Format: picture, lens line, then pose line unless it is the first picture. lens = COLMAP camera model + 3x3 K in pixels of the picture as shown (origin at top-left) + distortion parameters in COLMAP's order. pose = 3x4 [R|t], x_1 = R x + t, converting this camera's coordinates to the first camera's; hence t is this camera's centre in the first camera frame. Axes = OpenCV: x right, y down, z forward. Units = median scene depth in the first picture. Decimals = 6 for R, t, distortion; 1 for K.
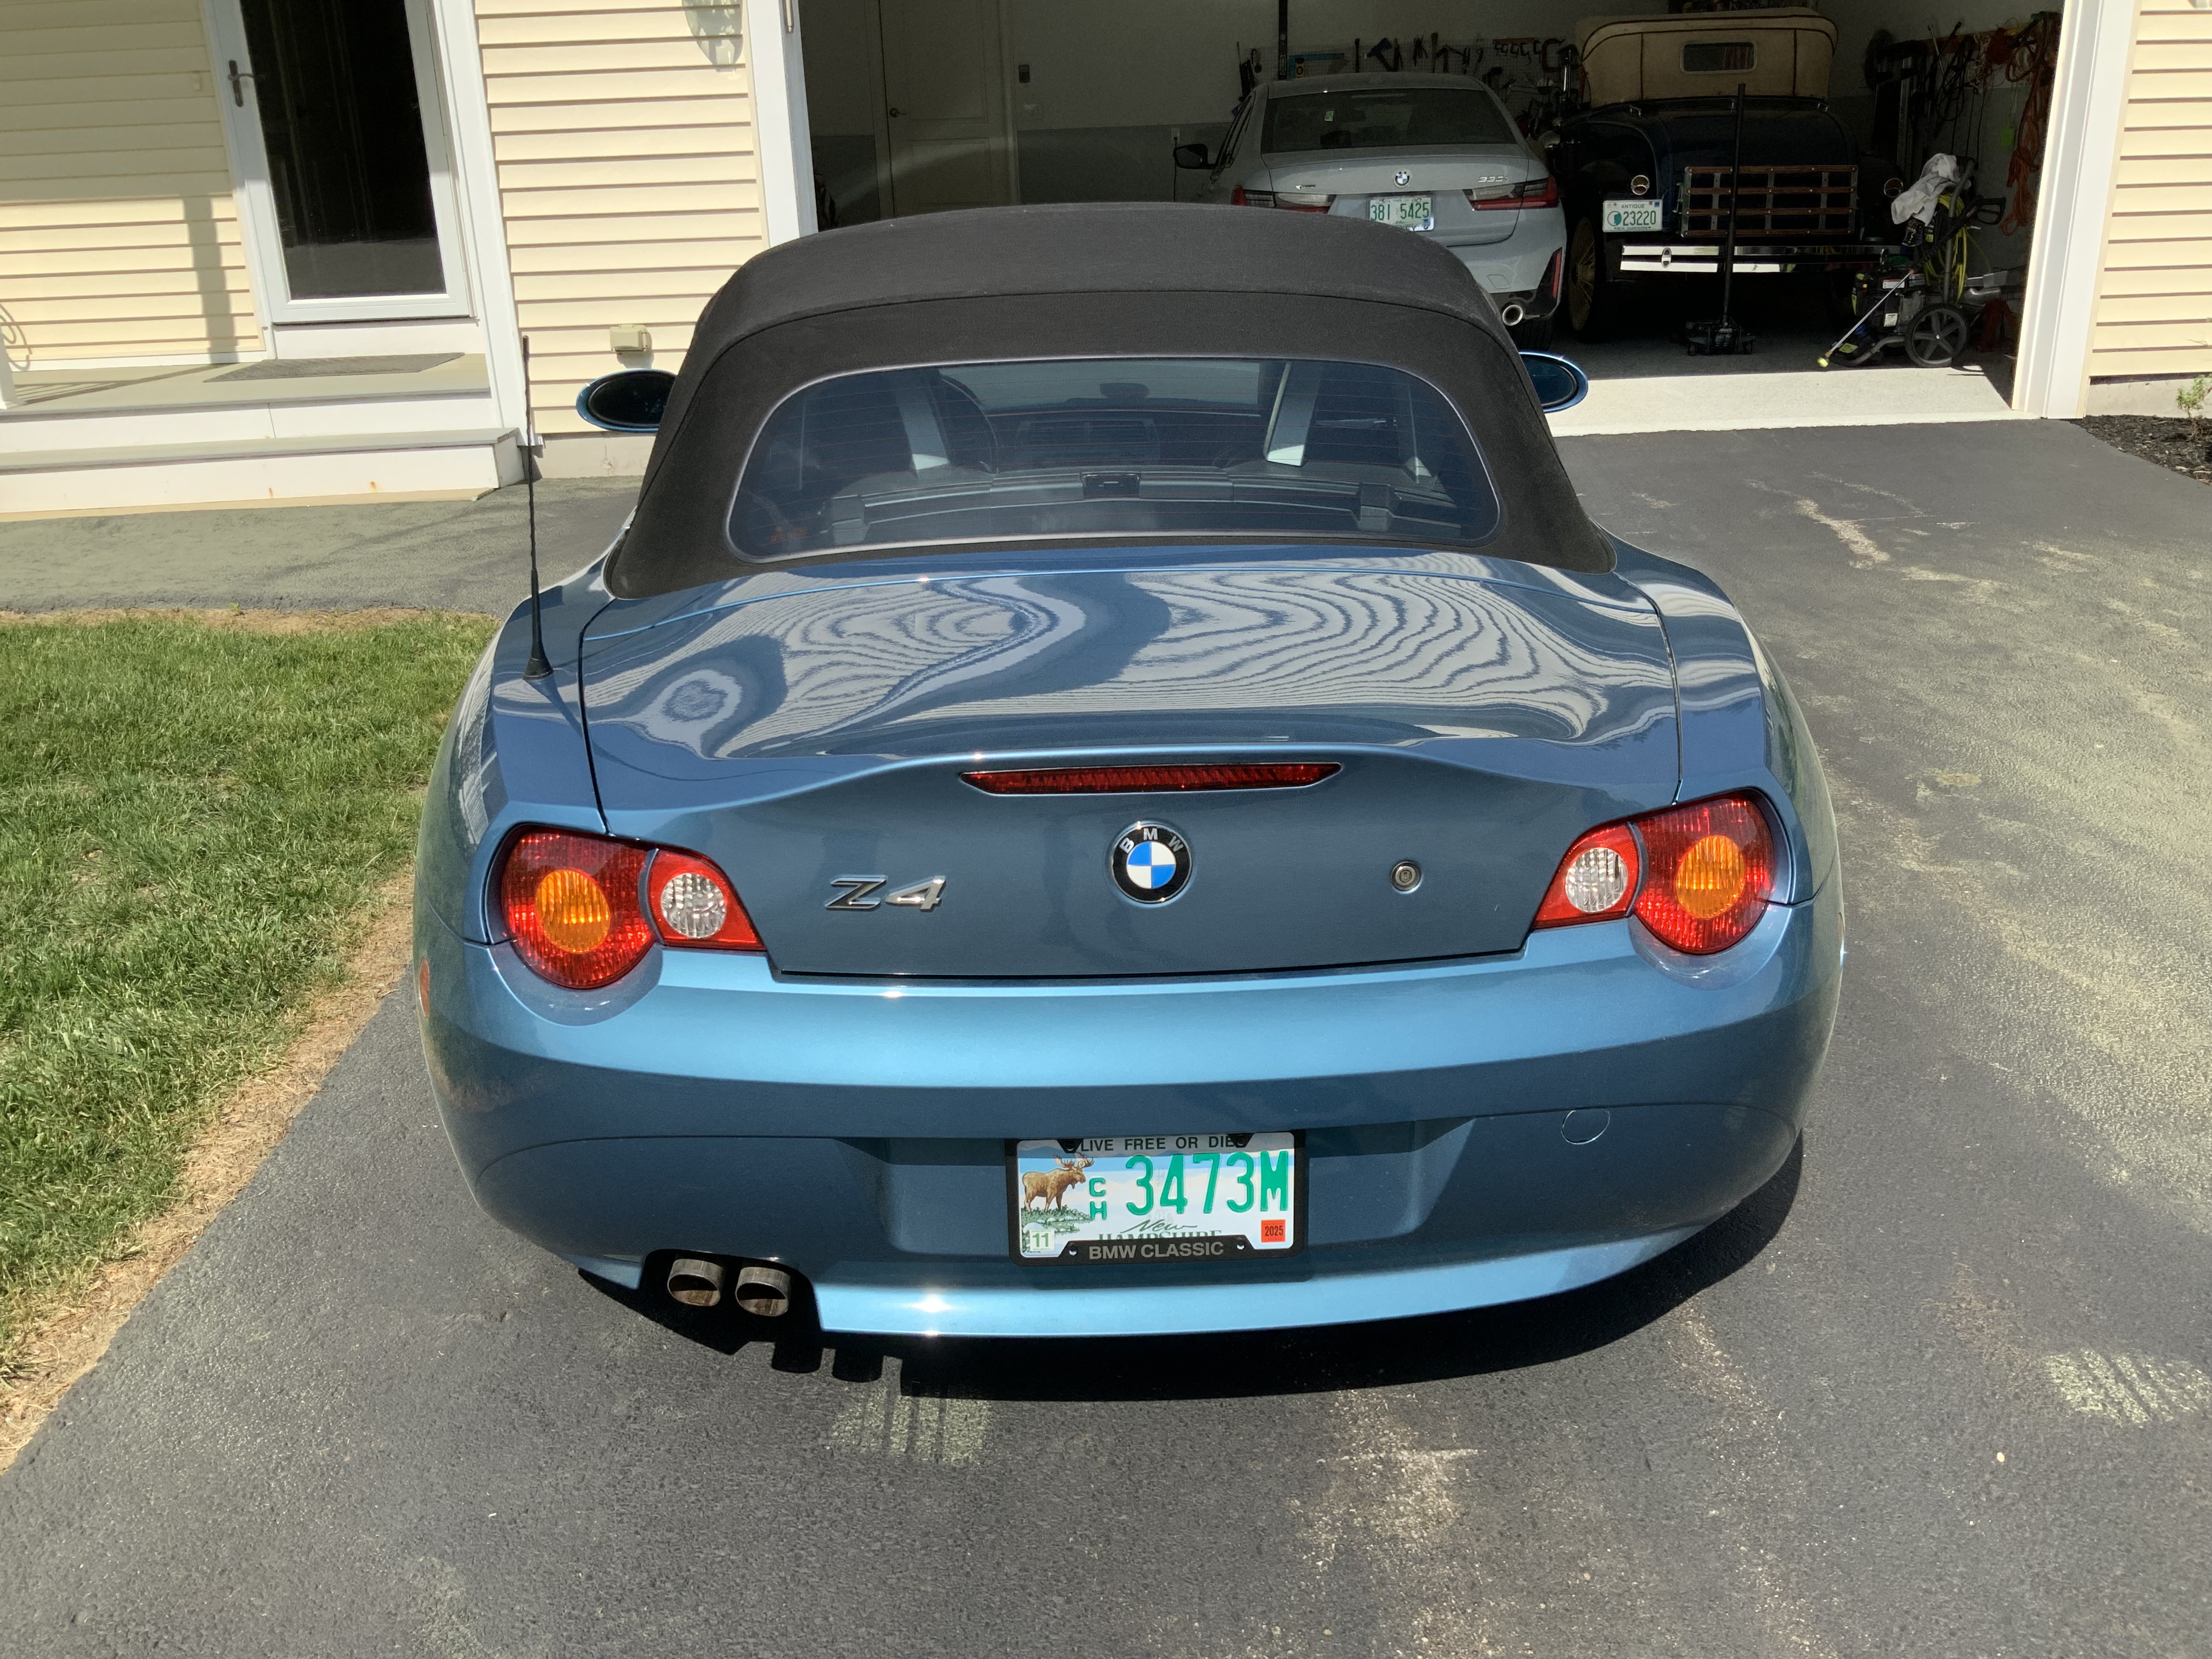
lens RADIAL K [[1820.2, 0, 1115.1], [0, 1820.2, 839.0], [0, 0, 1]] dist [0.053326, -0.127937]
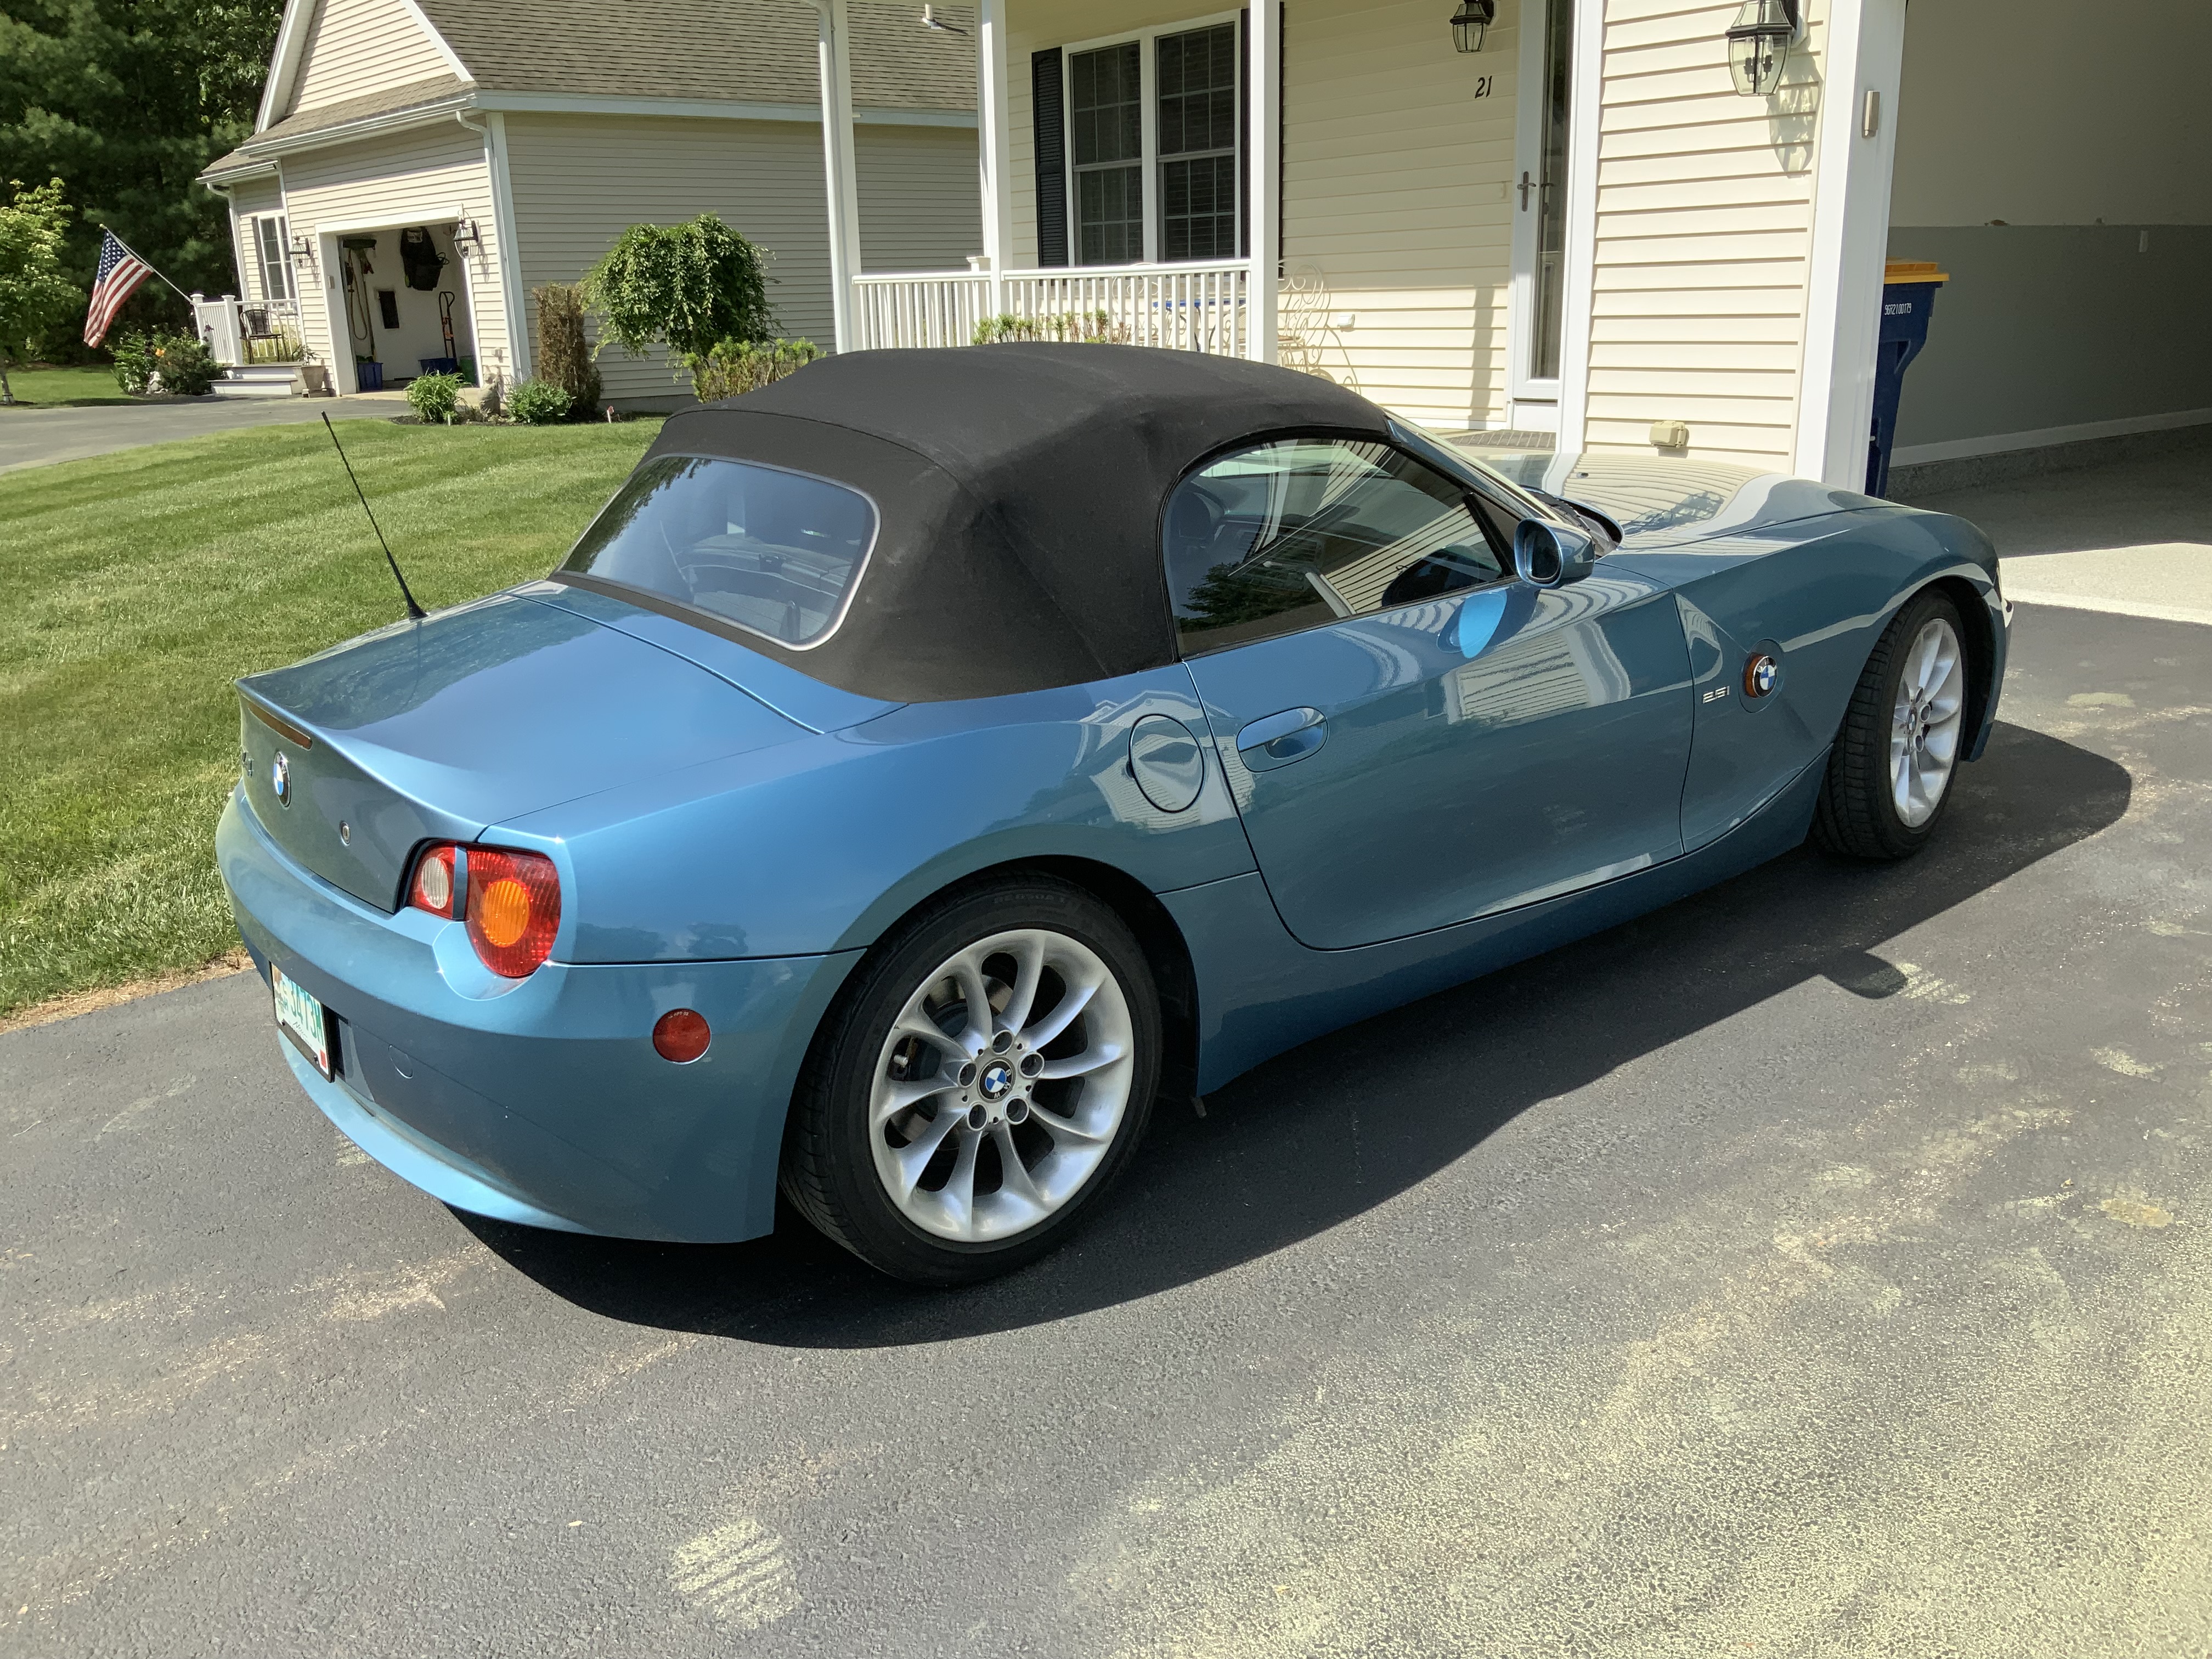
lens RADIAL K [[1828.7, 0, 1106.0], [0, 1828.7, 829.5], [0, 0, 1]] dist [0.073228, -0.137446]
pose [[0.584140, 0.244653, -0.773903, 0.339332], [-0.273902, 0.956976, 0.095786, -0.060178], [0.764040, 0.156021, 0.626019, 0.115366]]
